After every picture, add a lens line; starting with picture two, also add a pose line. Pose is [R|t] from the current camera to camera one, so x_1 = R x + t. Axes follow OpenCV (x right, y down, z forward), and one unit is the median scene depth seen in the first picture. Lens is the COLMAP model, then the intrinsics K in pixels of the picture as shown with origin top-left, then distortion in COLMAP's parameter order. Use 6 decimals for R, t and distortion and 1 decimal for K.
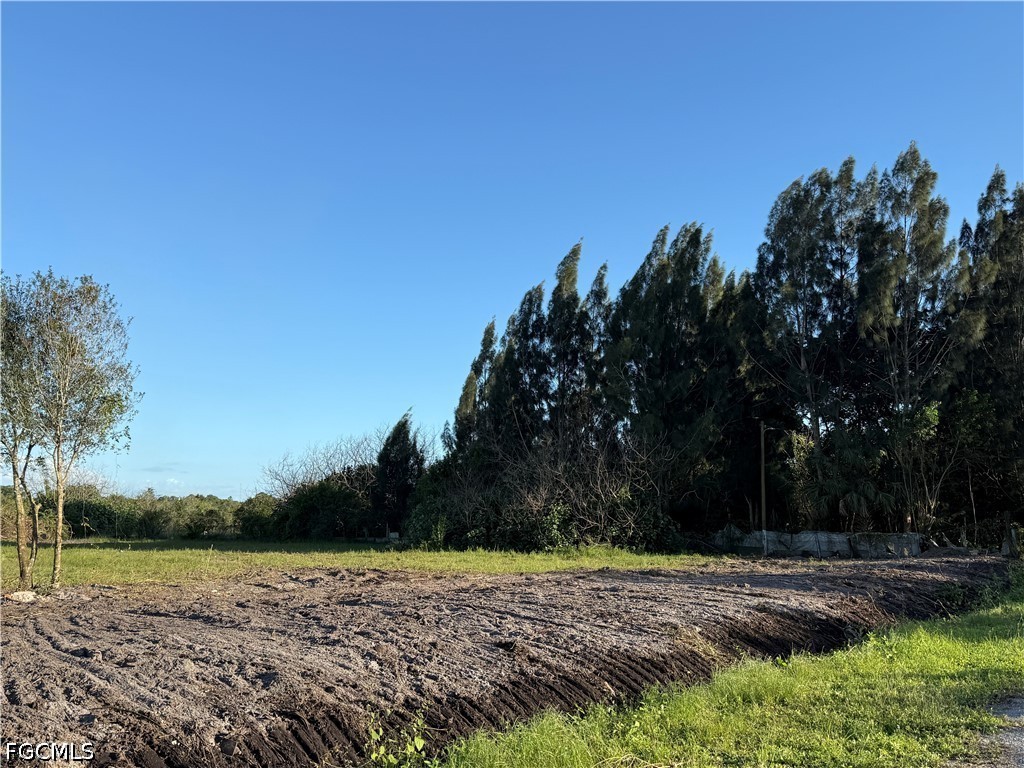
lens RADIAL K [[919.6, 0, 515.1], [0, 919.6, 384.5], [0, 0, 1]] dist [0.161041, -0.311336]
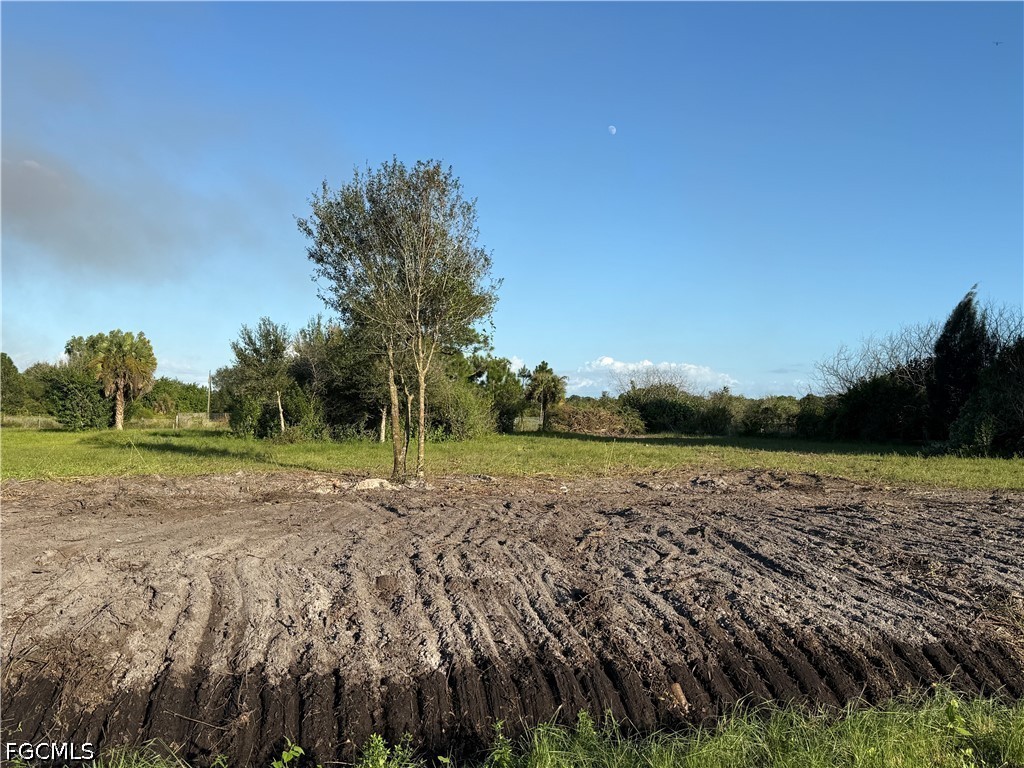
lens RADIAL K [[919.6, 0, 516.2], [0, 919.6, 382.9], [0, 0, 1]] dist [0.161041, -0.311336]
pose [[0.798564, -0.018461, -0.601626, 0.082403], [0.081071, 0.993721, 0.077116, 0.020571], [0.596425, -0.110357, 0.795047, 0.119989]]
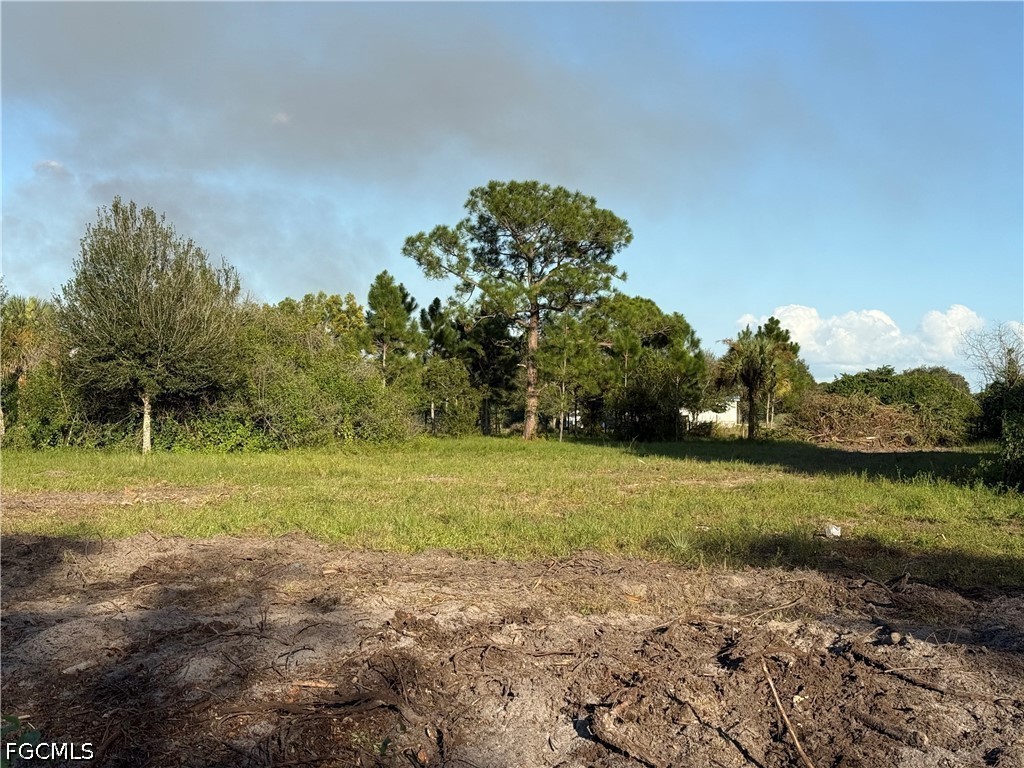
lens RADIAL K [[1483.1, 0, 501.6], [0, 1483.1, 388.4], [0, 0, 1]] dist [0.146526, 0.000000]
pose [[0.482789, -0.016555, -0.875580, 0.352831], [0.121855, 0.991365, 0.048446, 0.084048], [0.867218, -0.130083, 0.480637, 0.527670]]
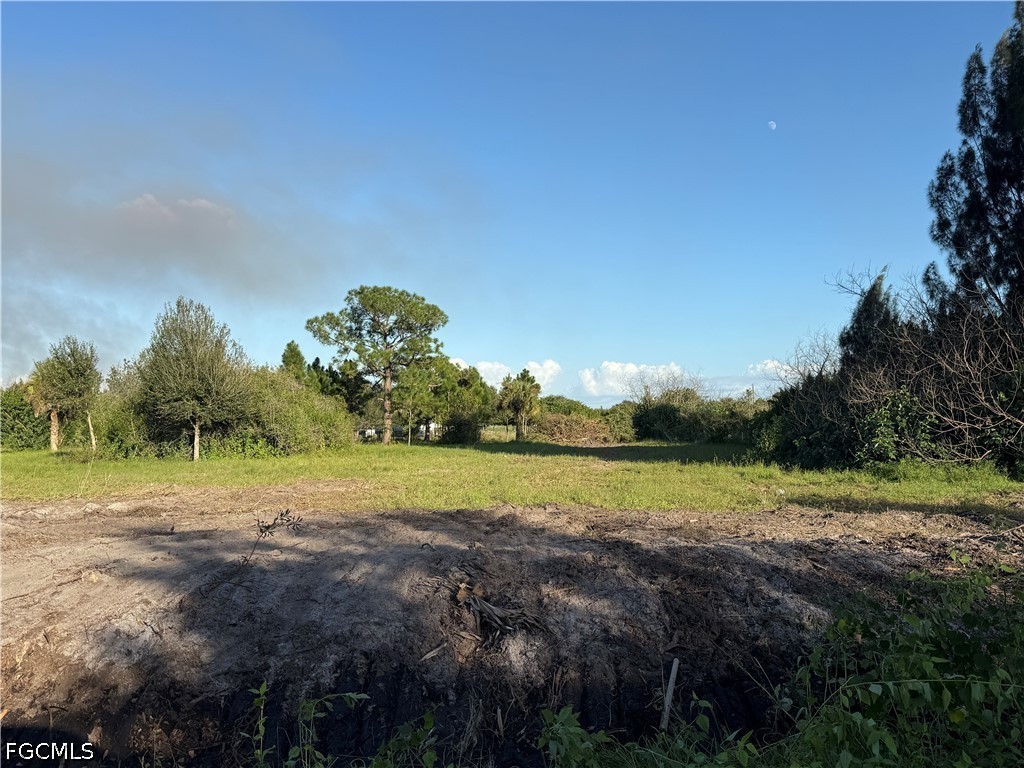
lens RADIAL K [[919.6, 0, 501.9], [0, 919.6, 382.8], [0, 0, 1]] dist [0.161041, -0.311336]
pose [[0.672341, -0.046975, -0.738749, 0.298362], [0.121923, 0.991382, 0.047923, 0.059682], [0.730131, -0.122292, 0.672275, 0.391669]]
